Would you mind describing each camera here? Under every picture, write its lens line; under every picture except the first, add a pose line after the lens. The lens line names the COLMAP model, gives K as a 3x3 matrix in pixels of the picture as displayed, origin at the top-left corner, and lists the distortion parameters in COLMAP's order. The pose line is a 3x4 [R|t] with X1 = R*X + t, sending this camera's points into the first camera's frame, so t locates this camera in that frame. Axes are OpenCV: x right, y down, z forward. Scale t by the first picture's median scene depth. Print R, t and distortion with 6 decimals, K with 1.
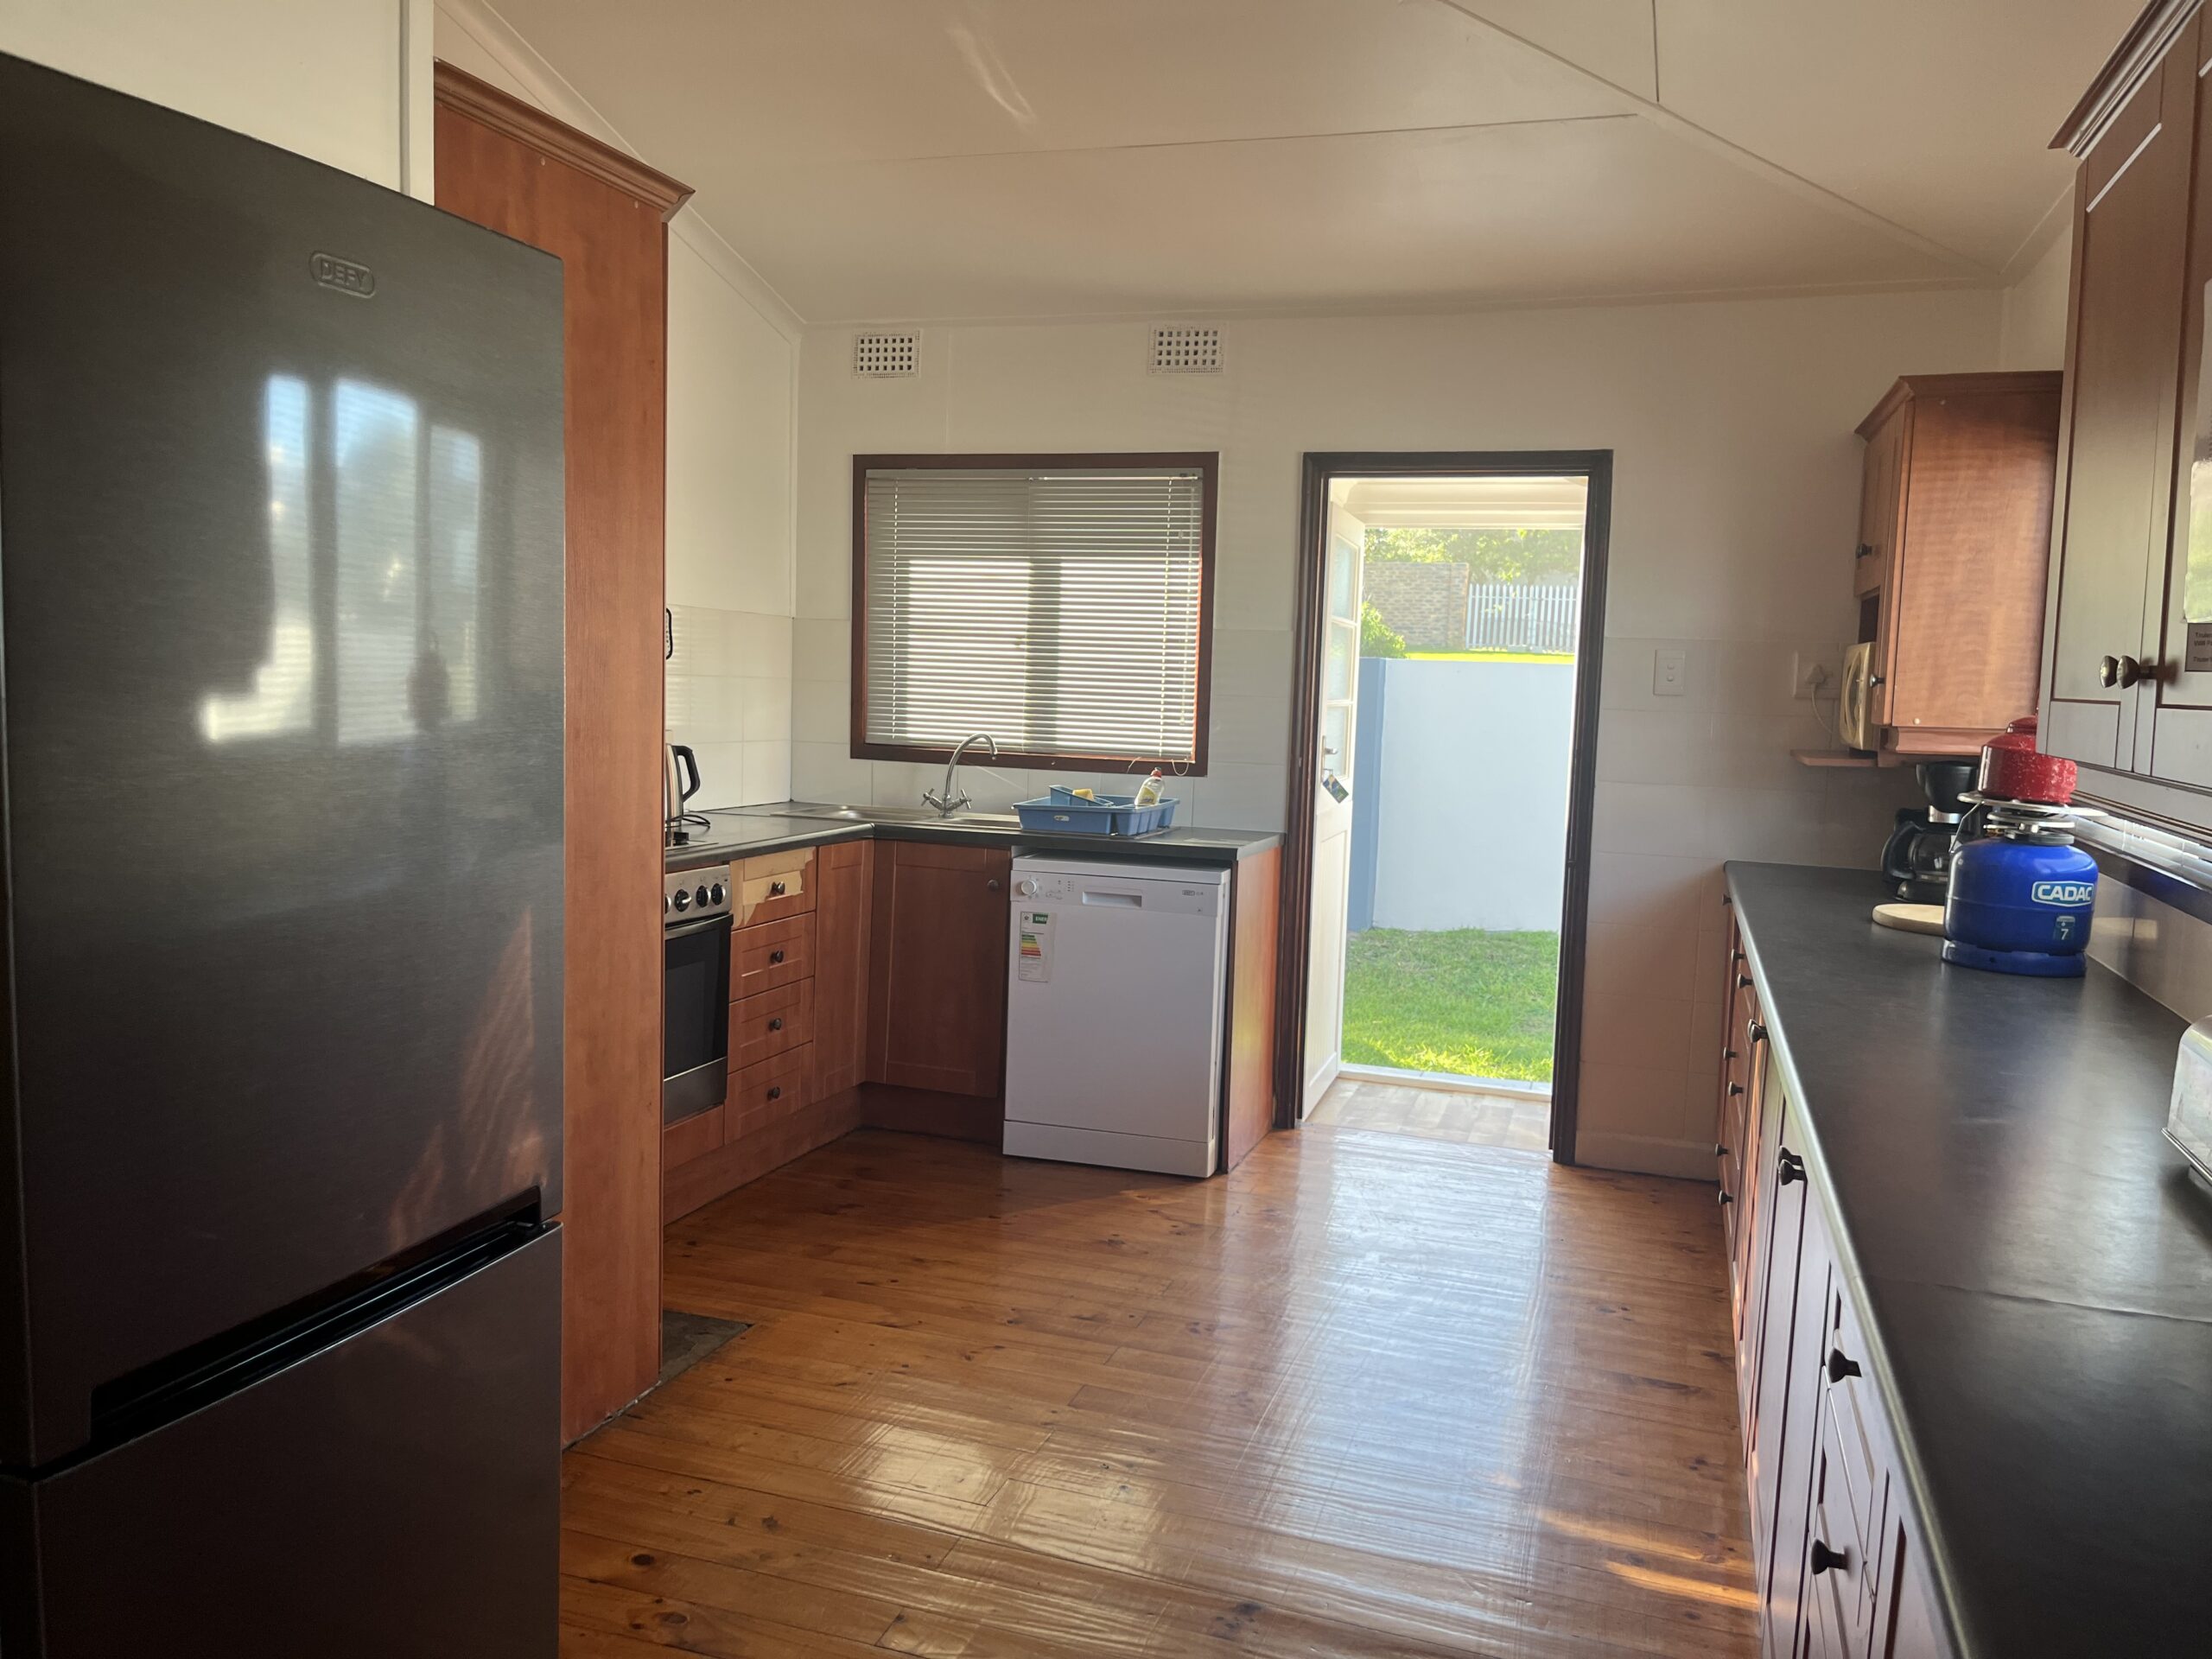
lens RADIAL K [[1677.8, 0, 1104.5], [0, 1677.8, 828.2], [0, 0, 1]] dist [0.057972, -0.069886]
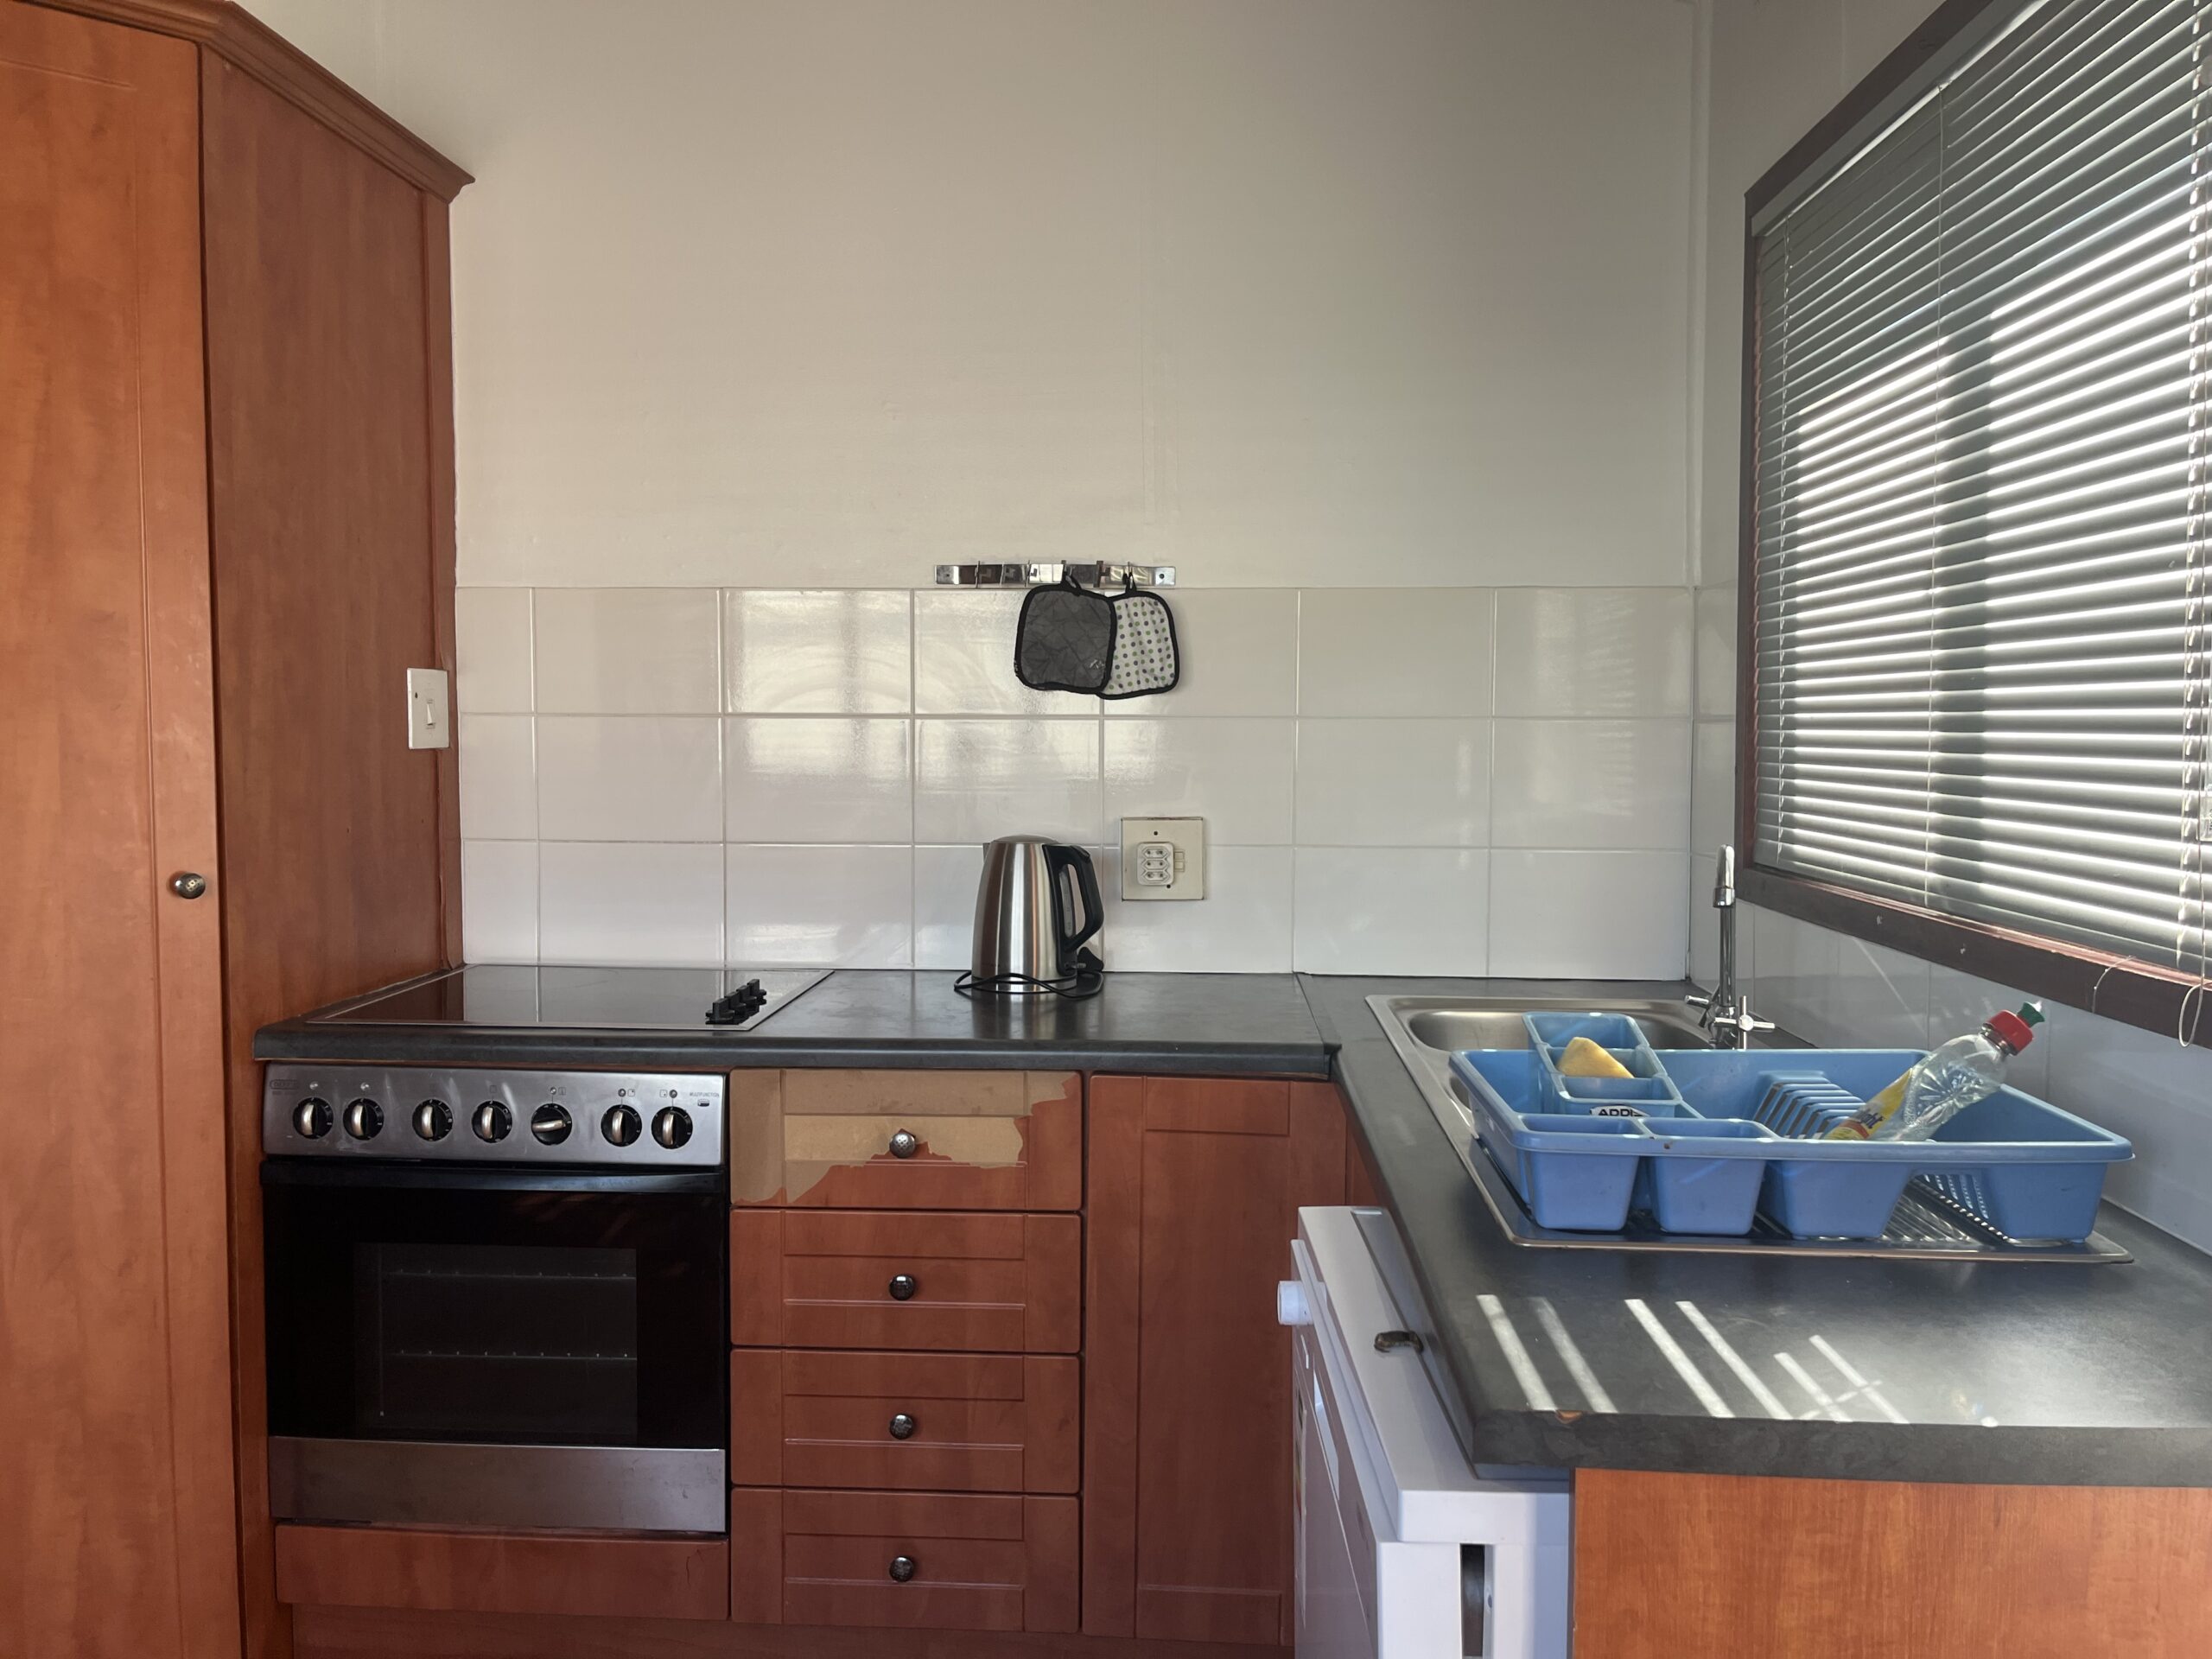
lens RADIAL K [[1677.8, 0, 1104.5], [0, 1677.8, 823.8], [0, 0, 1]] dist [0.057972, -0.069886]
pose [[0.273254, 0.018943, -0.961755, 0.278303], [-0.080810, 0.996724, -0.003328, -0.057576], [0.958542, 0.078629, 0.273890, 0.892589]]
